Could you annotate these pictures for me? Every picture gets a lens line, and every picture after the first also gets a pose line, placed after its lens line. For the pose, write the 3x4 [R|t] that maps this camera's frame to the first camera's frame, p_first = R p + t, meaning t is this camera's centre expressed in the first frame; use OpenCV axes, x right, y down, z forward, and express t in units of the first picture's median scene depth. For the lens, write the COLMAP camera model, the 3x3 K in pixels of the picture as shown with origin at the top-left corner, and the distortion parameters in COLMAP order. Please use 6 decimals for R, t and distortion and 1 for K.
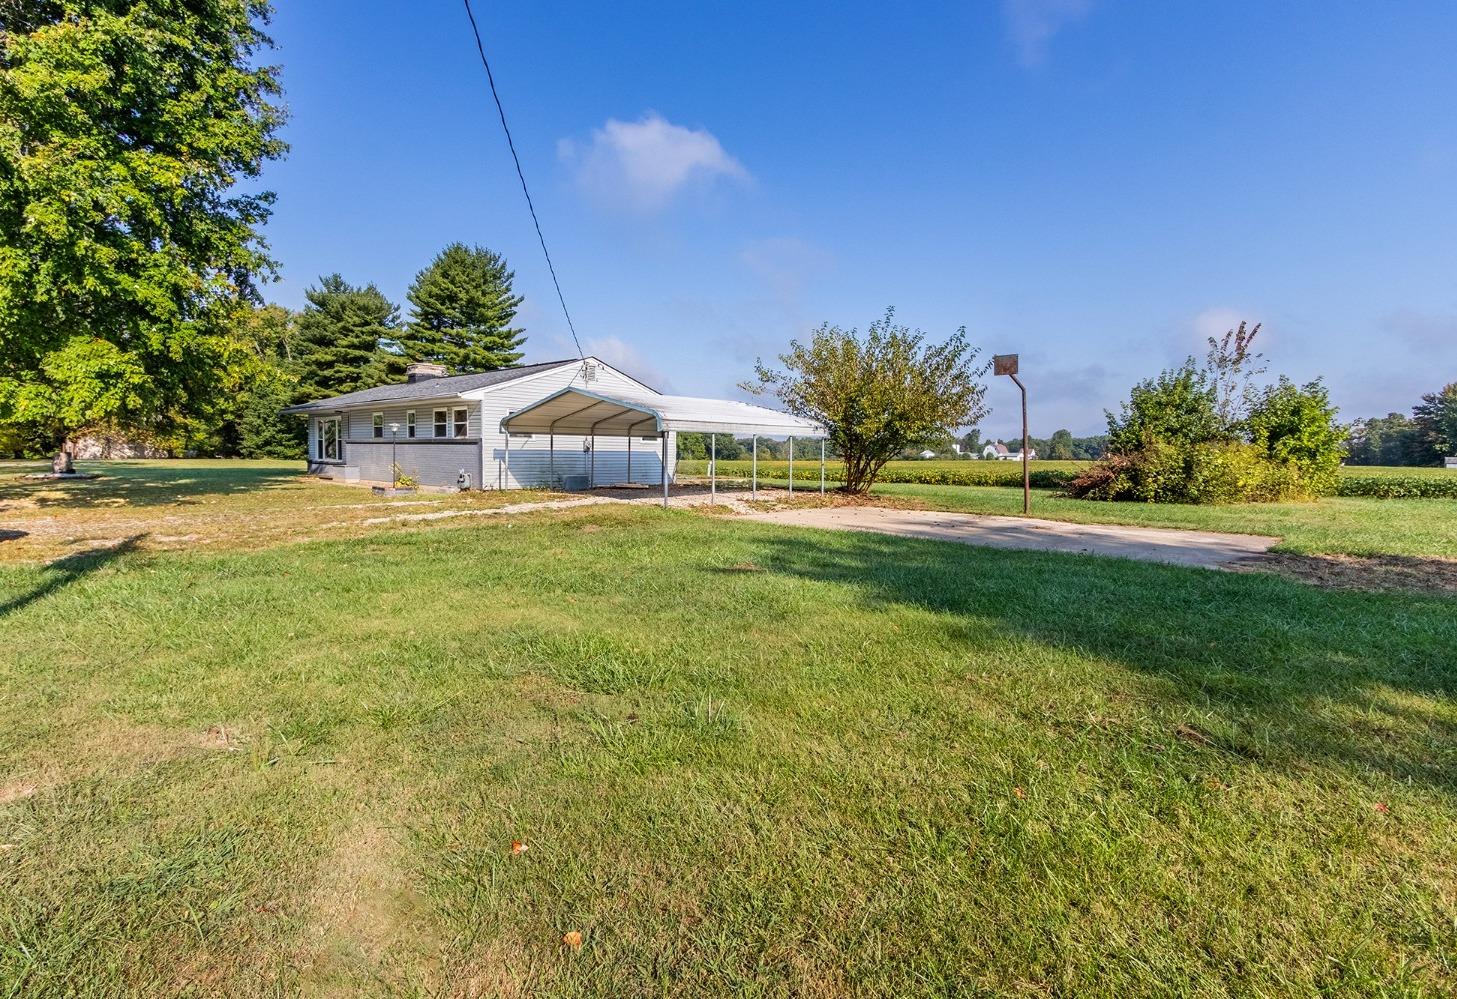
lens RADIAL K [[688.4, 0, 689.5], [0, 688.4, 486.5], [0, 0, 1]] dist [0.006550, 0.000338]
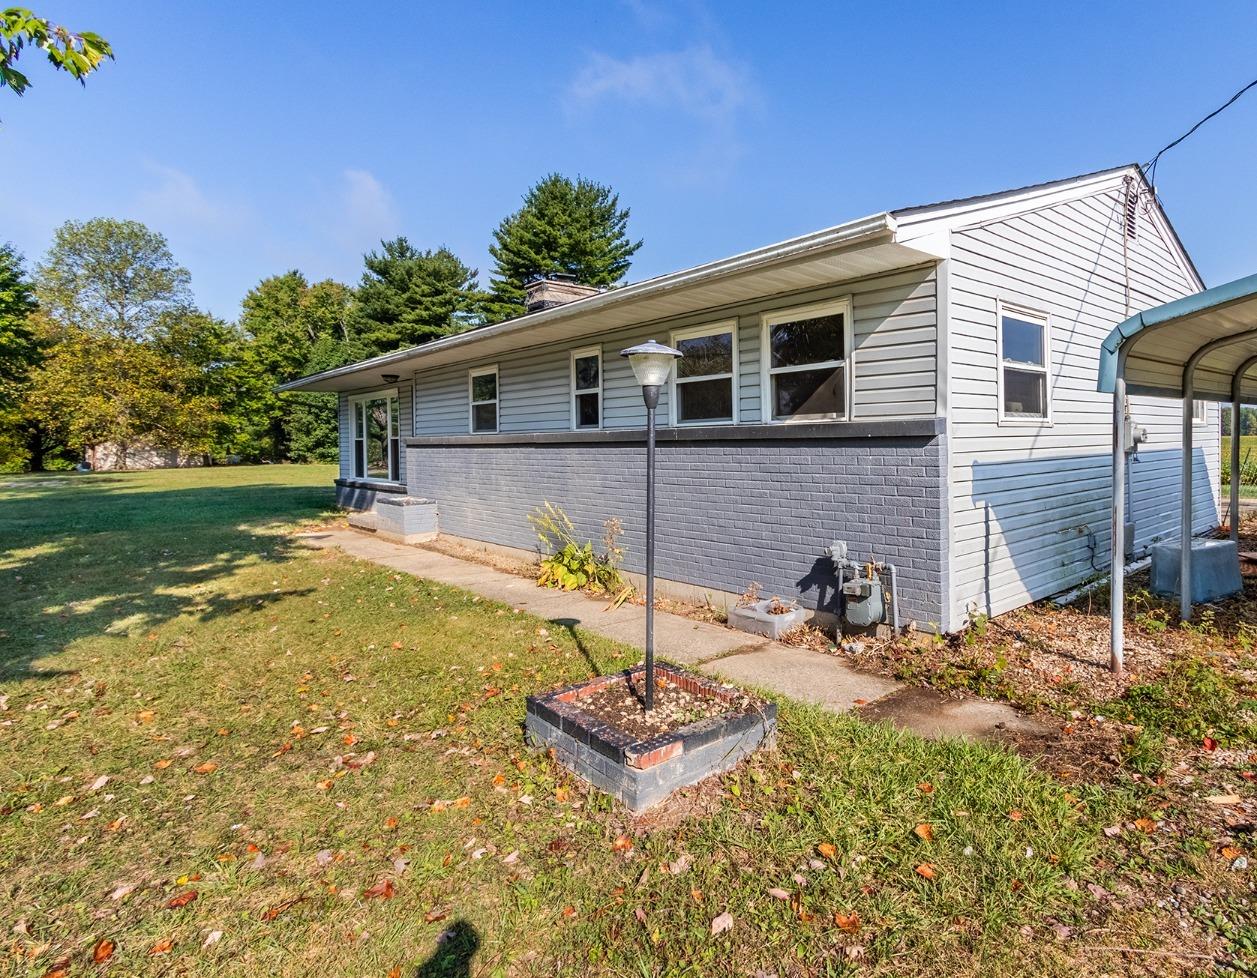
lens RADIAL K [[731.5, 0, 738.8], [0, 731.5, 442.1], [0, 0, 1]] dist [0.004456, 0.004040]
pose [[0.998564, -0.028538, -0.045341, -0.225367], [0.026388, 0.998531, -0.047323, -0.032111], [0.046625, 0.046059, 0.997850, 0.462002]]
